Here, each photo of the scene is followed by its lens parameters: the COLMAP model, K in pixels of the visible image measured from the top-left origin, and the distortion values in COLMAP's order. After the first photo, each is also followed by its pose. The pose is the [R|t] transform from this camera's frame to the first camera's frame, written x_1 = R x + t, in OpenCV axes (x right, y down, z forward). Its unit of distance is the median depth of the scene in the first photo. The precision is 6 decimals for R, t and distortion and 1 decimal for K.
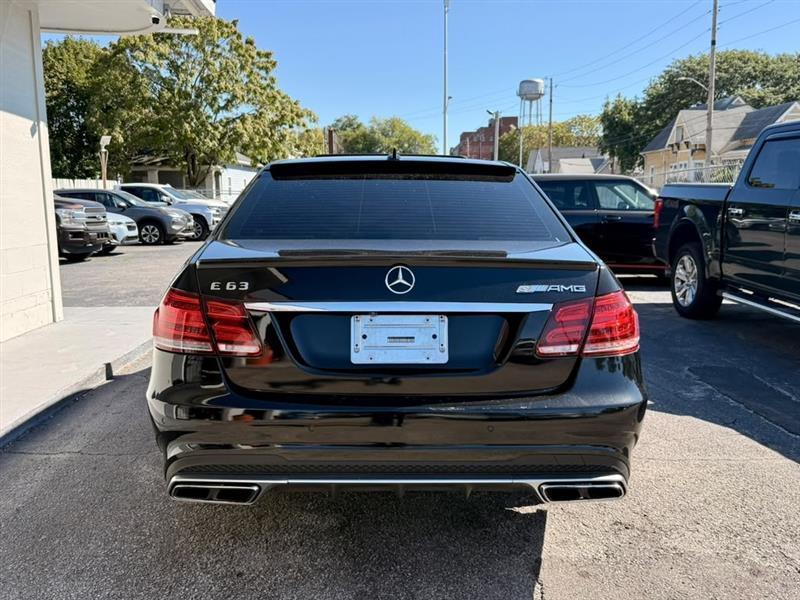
lens RADIAL K [[710.2, 0, 398.1], [0, 710.2, 309.8], [0, 0, 1]] dist [0.052146, -0.116154]
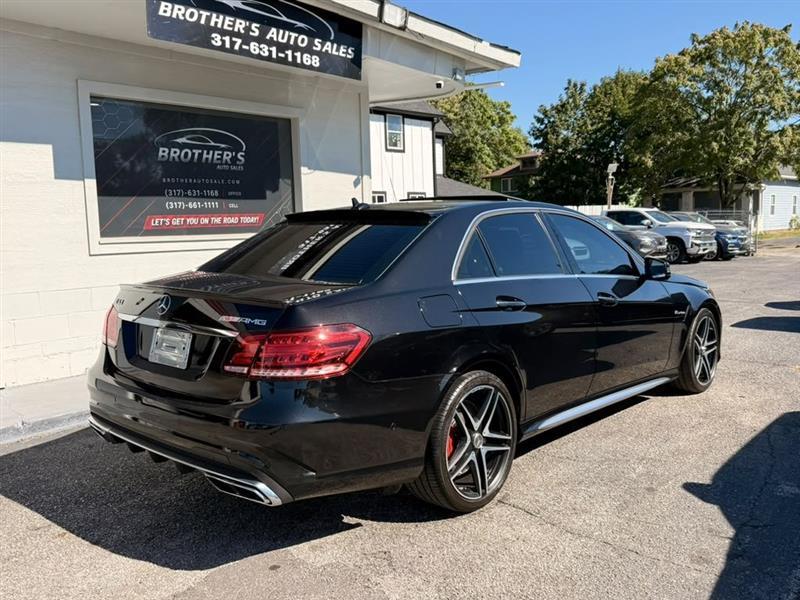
lens RADIAL K [[708.3, 0, 399.5], [0, 708.3, 300.4], [0, 0, 1]] dist [0.059082, -0.129261]
pose [[0.719174, 0.056918, -0.692494, 0.073818], [-0.084531, 0.996403, -0.005891, -0.004698], [0.689668, 0.062774, 0.721399, 0.017001]]
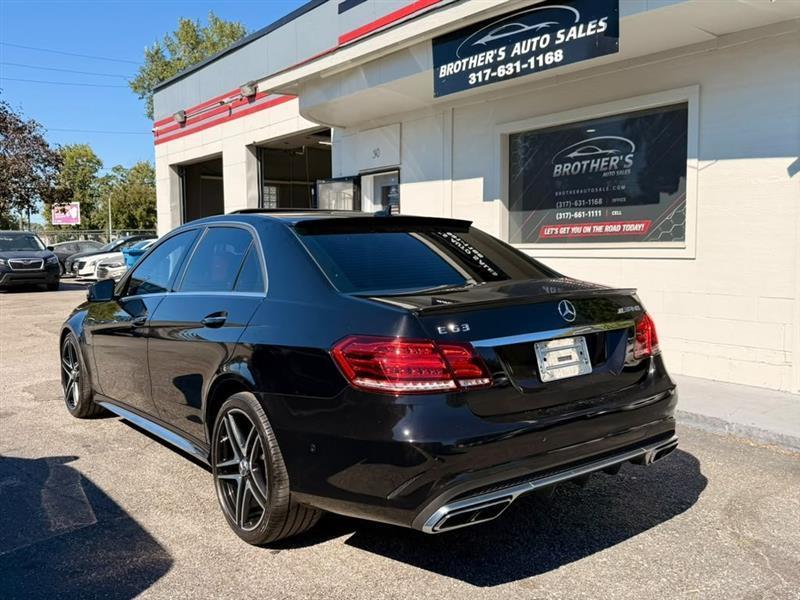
lens RADIAL K [[712.2, 0, 392.3], [0, 712.2, 297.3], [0, 0, 1]] dist [0.083295, -0.195736]
pose [[-0.820007, 0.047719, -0.570361, 0.060385], [-0.082026, 0.976434, 0.199622, -0.035848], [0.566445, 0.210476, -0.796768, 0.223702]]
